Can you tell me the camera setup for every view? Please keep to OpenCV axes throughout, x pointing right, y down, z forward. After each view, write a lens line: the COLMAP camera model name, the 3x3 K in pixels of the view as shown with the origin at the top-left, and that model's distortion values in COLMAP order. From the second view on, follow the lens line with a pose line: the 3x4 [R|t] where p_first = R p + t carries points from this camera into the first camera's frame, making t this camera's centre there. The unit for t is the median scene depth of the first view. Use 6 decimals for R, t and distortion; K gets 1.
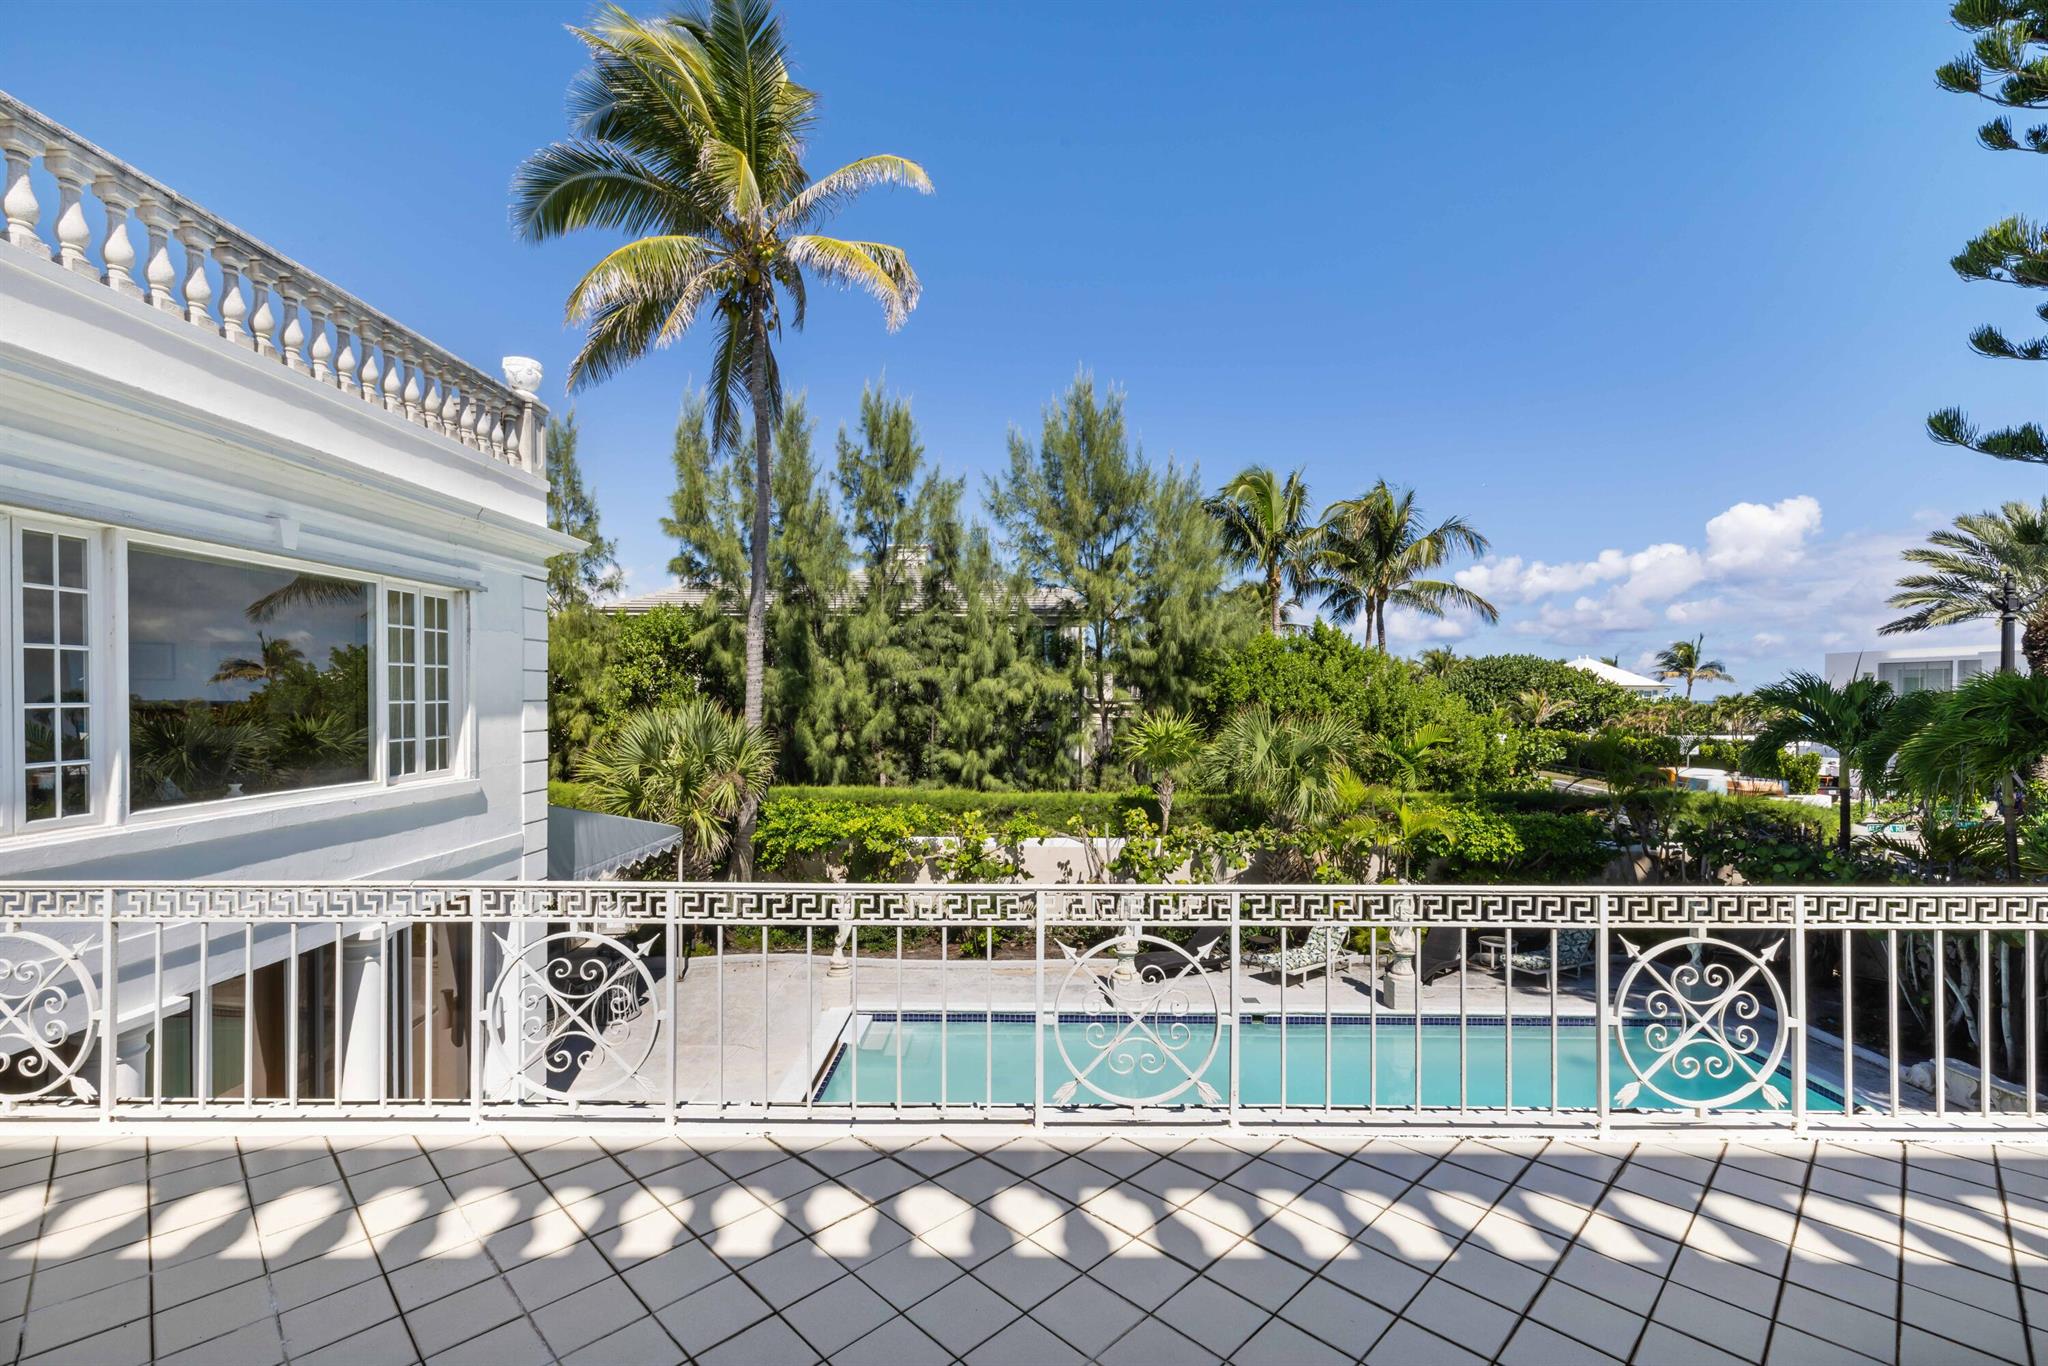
lens RADIAL K [[898.2, 0, 1021.2], [0, 898.2, 700.6], [0, 0, 1]] dist [0.002915, -0.000555]
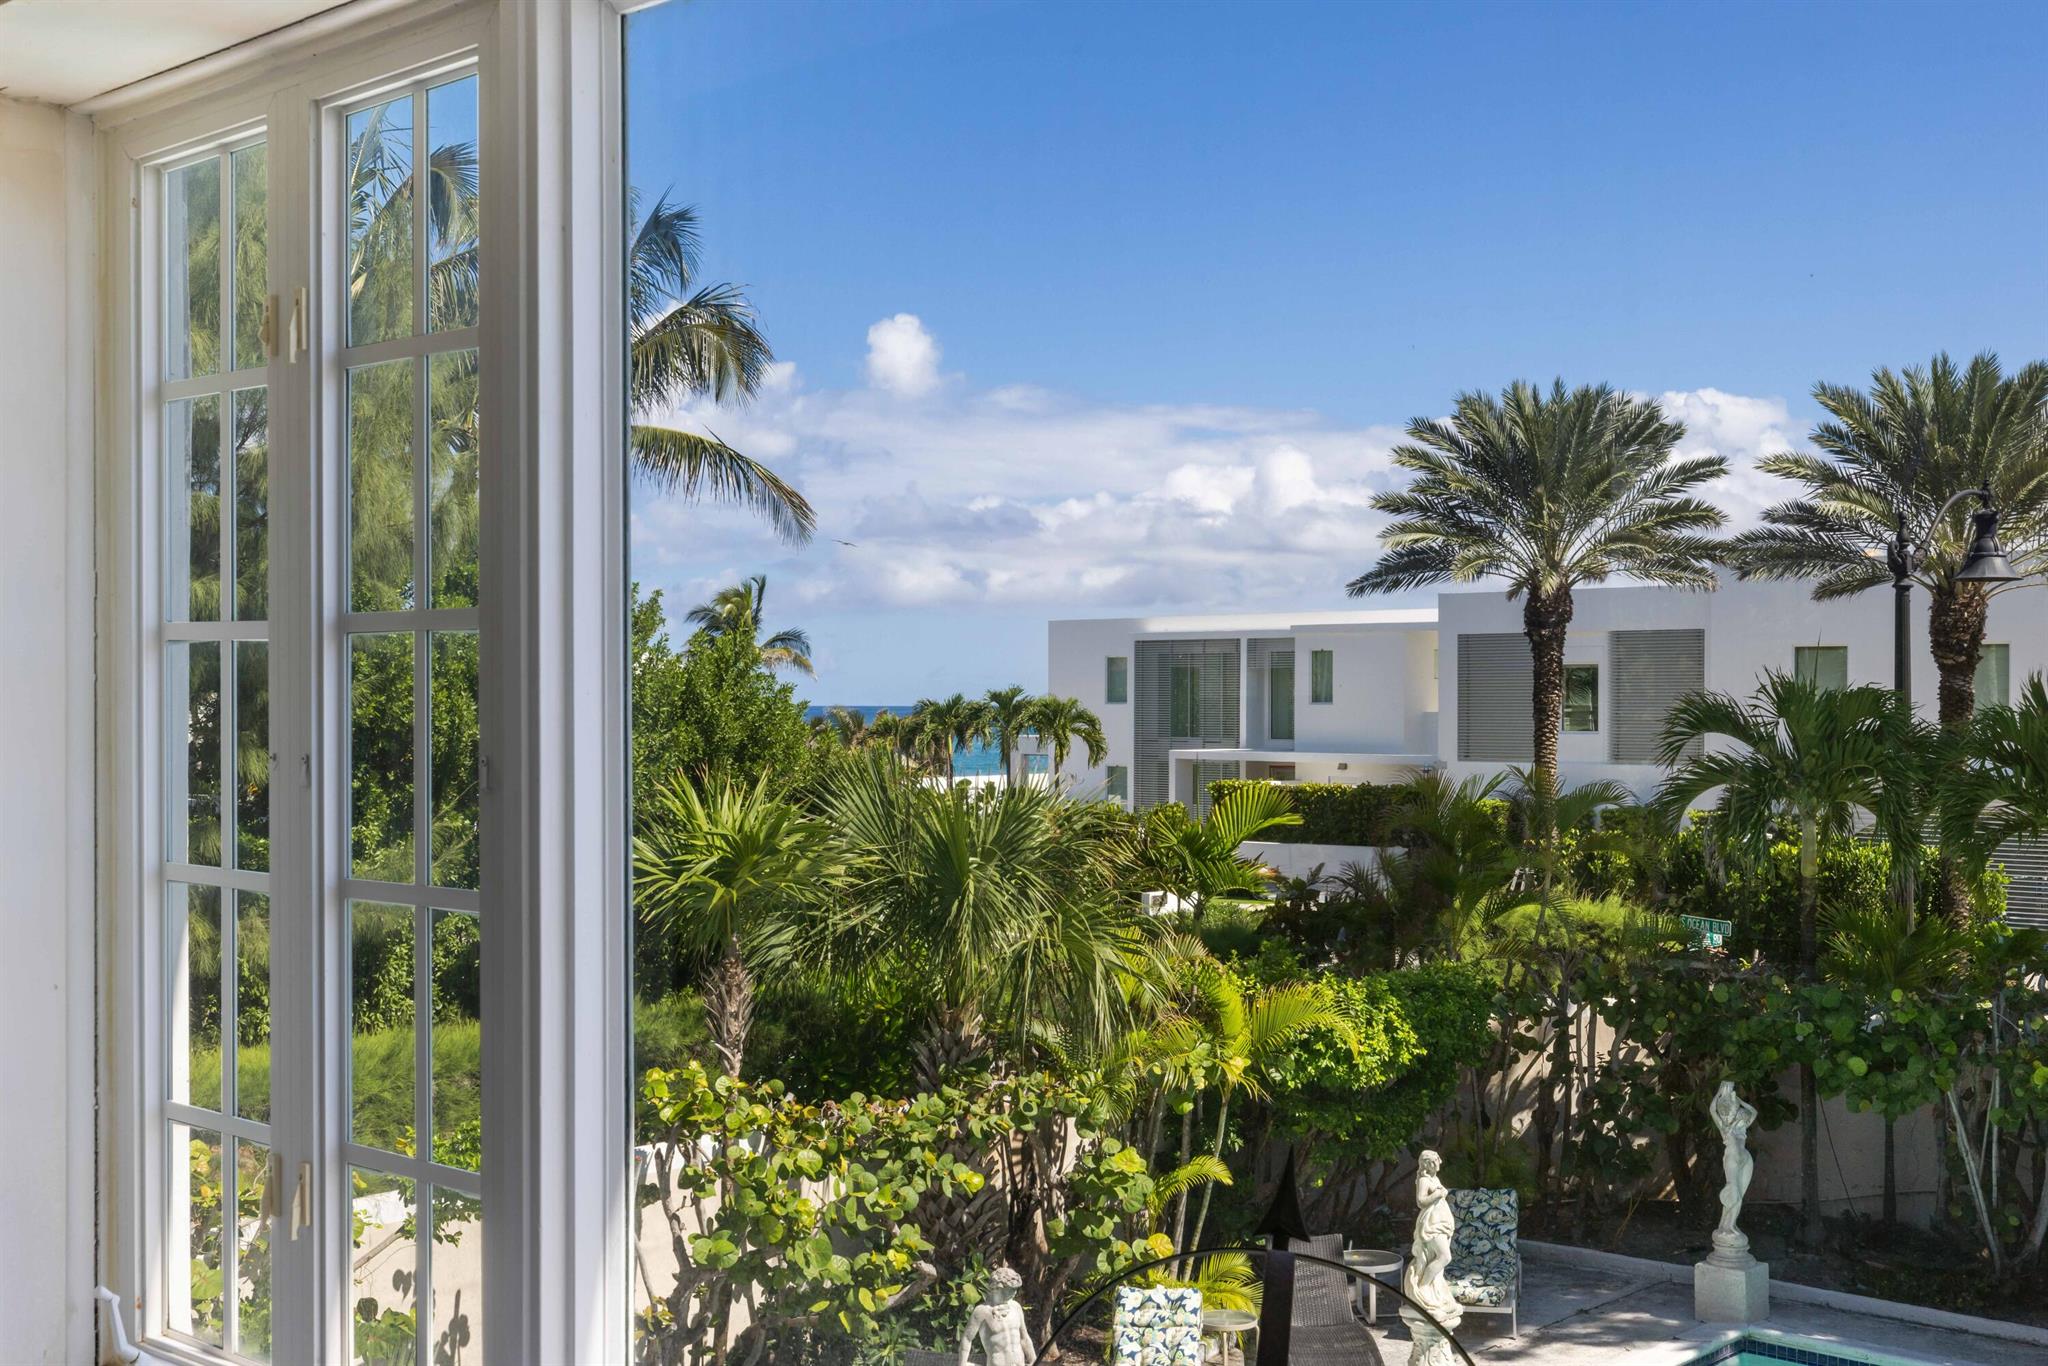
lens RADIAL K [[2305.1, 0, 1030.4], [0, 2305.1, 698.8], [0, 0, 1]] dist [-0.001454, 0.000000]
pose [[0.672011, -0.003675, 0.740532, -0.270578], [0.007666, 0.999969, -0.001994, -0.008236], [-0.740502, 0.007017, 0.672018, 0.214761]]
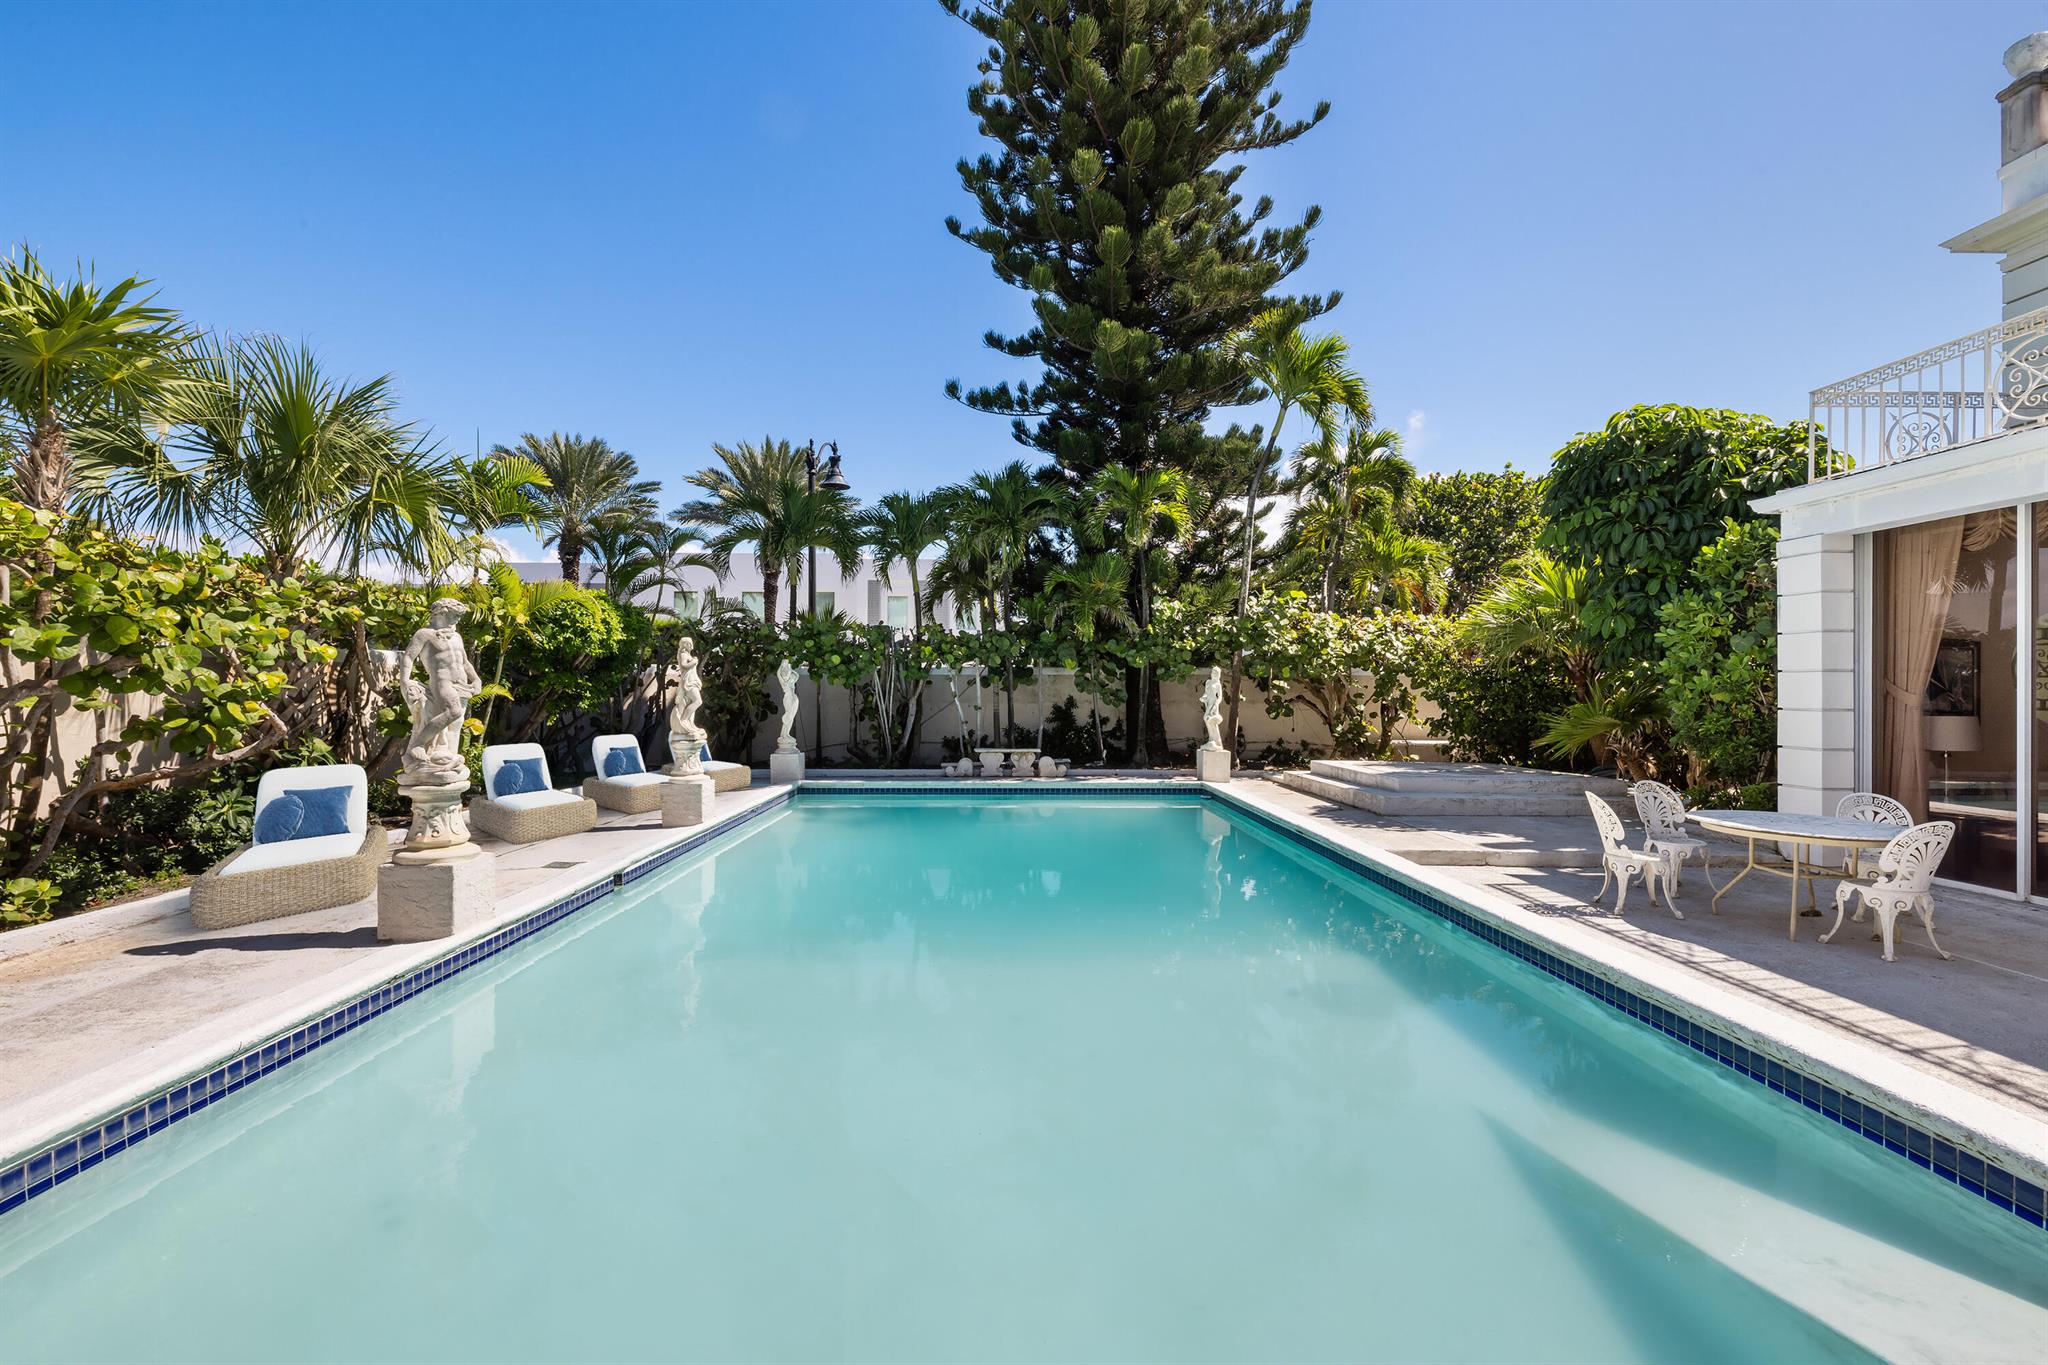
lens RADIAL K [[898.2, 0, 1014.5], [0, 898.2, 690.3], [0, 0, 1]] dist [0.002915, -0.000555]
pose [[-0.010389, -0.008836, 0.999907, -0.138030], [0.002550, 0.999957, 0.008863, 0.123296], [-0.999943, 0.002642, -0.010366, 0.402396]]
